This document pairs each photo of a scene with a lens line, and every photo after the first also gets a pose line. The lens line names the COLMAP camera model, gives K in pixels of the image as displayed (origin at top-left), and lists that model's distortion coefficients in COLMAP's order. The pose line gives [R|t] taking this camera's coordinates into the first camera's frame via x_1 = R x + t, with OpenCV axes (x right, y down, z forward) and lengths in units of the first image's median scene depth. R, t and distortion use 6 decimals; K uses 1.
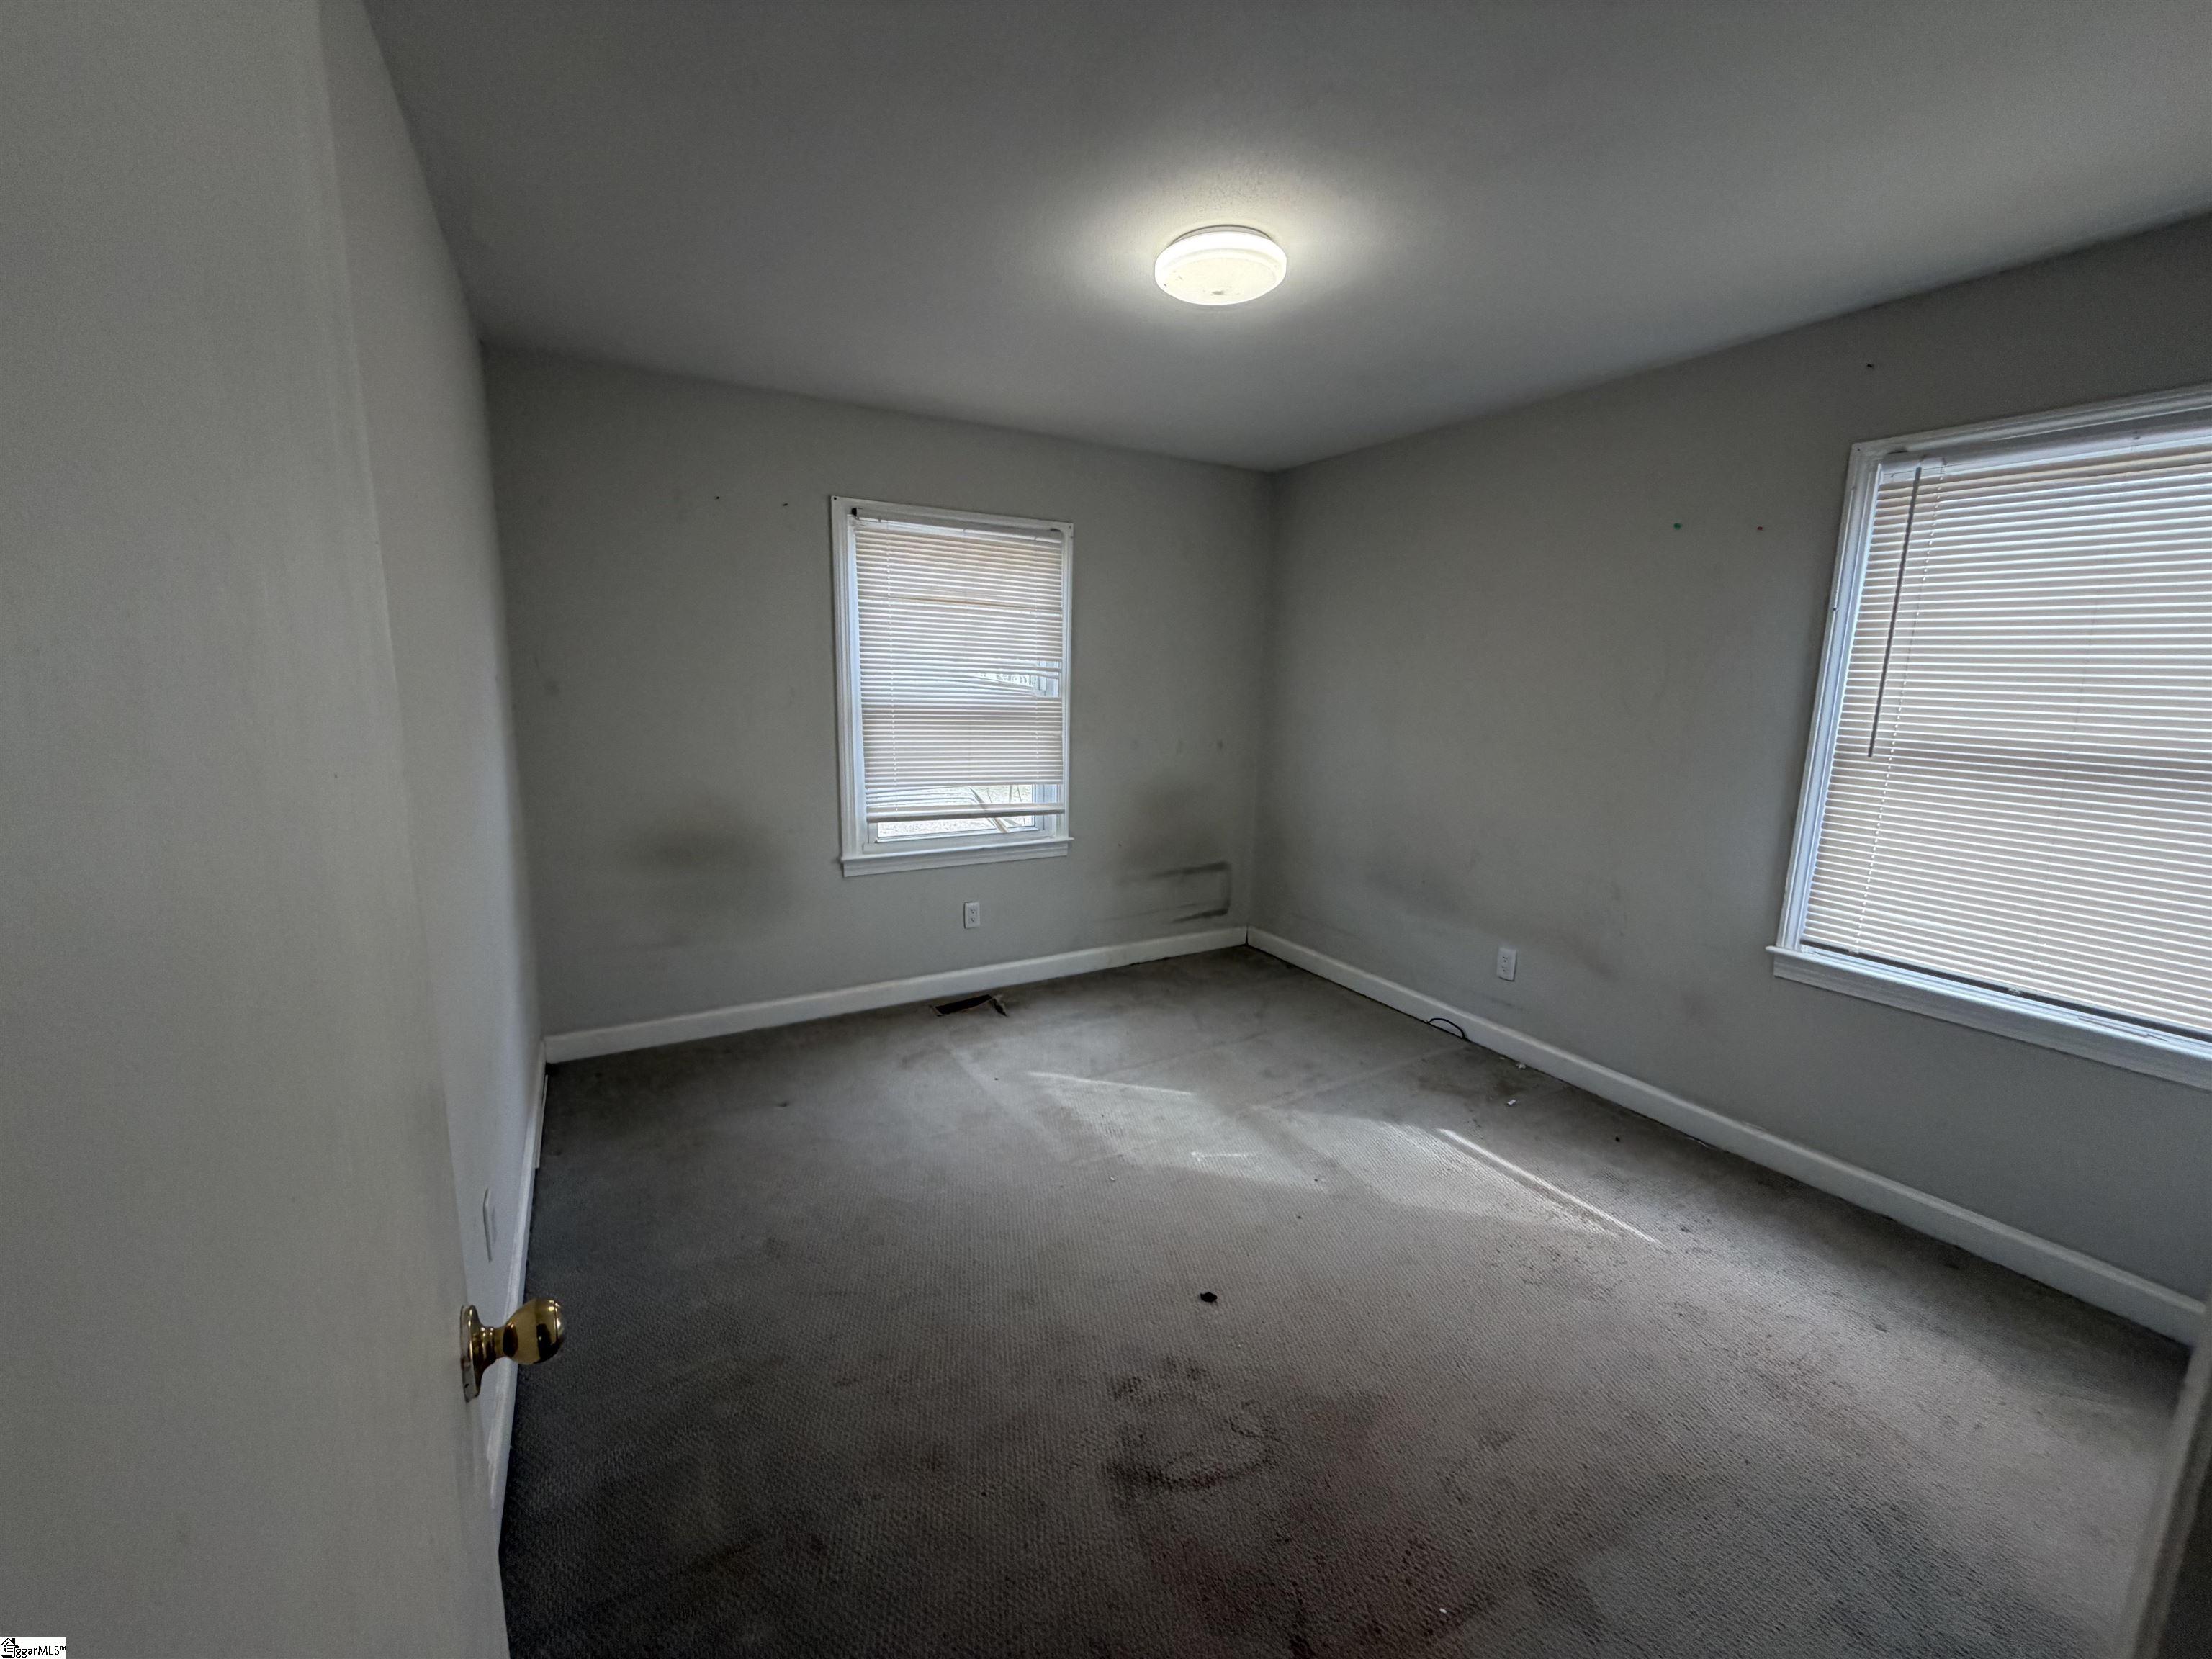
lens RADIAL K [[885.8, 0, 1107.5], [0, 885.8, 827.3], [0, 0, 1]] dist [0.001834, -0.000470]
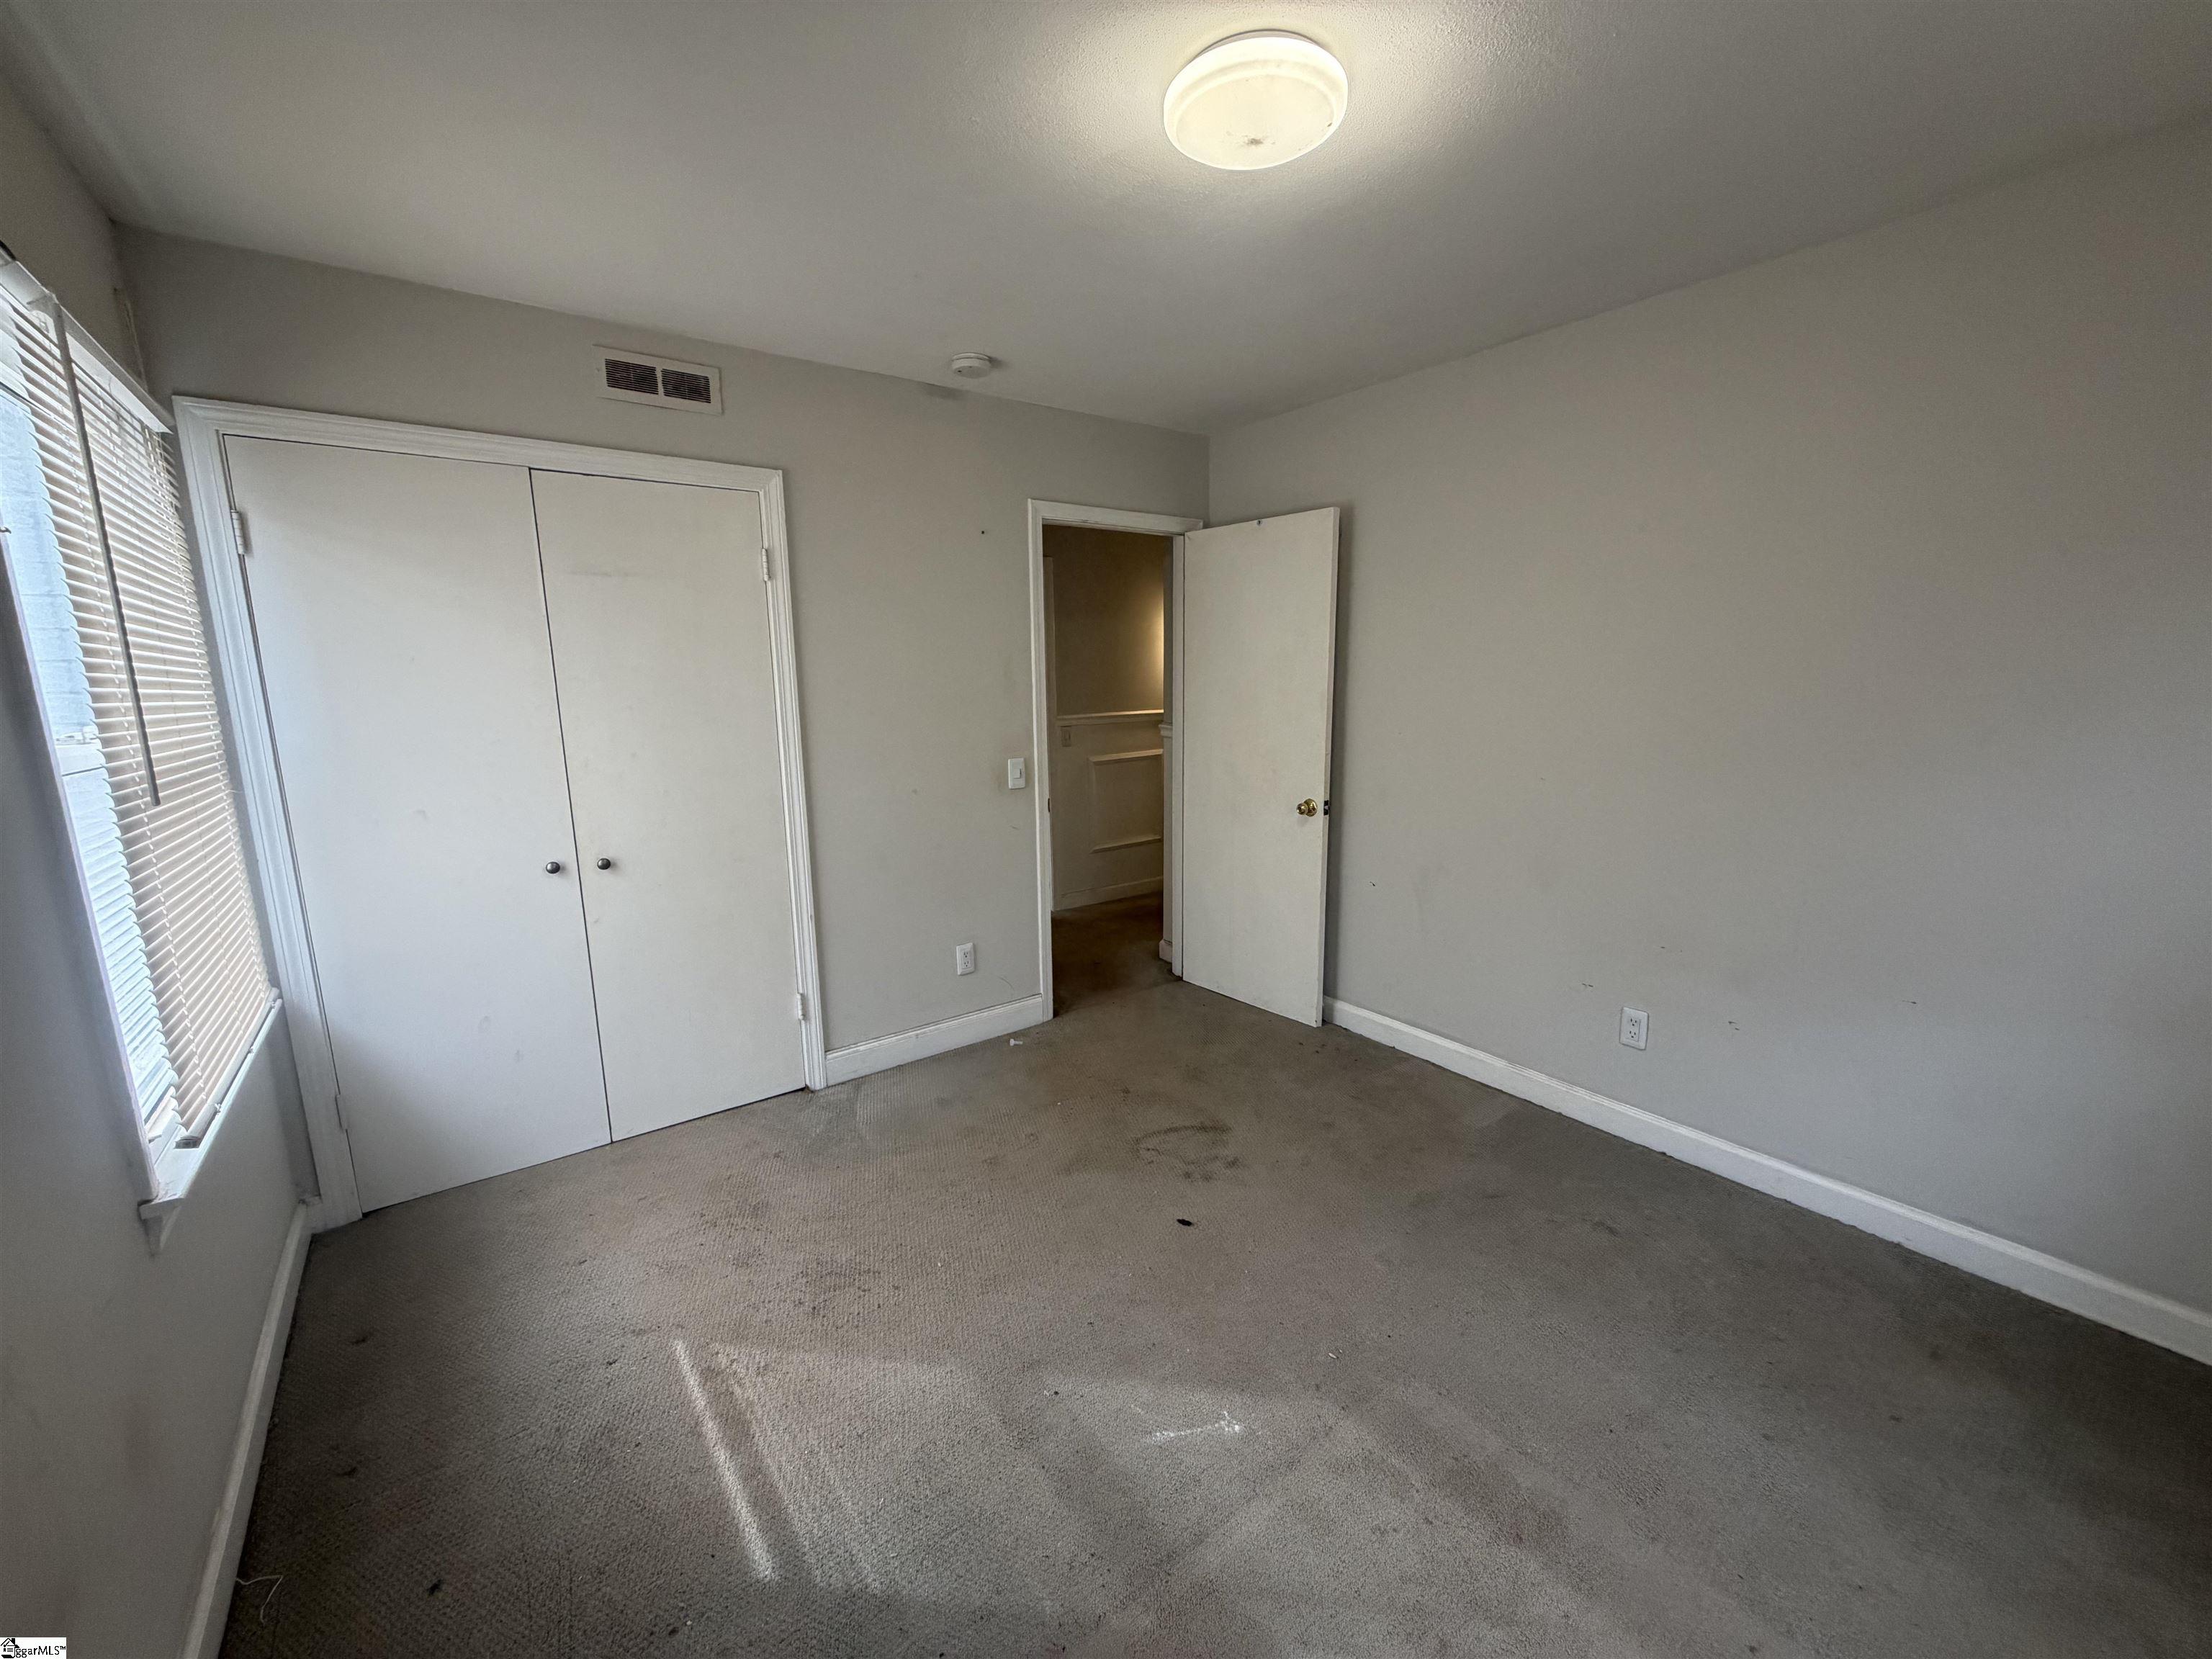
lens RADIAL K [[885.8, 0, 1099.6], [0, 885.8, 835.4], [0, 0, 1]] dist [0.001834, -0.000470]
pose [[-0.994036, 0.009393, -0.108650, 0.289337], [-0.029761, 0.935103, 0.353124, -0.280127], [0.104916, 0.354251, -0.929246, 1.582977]]
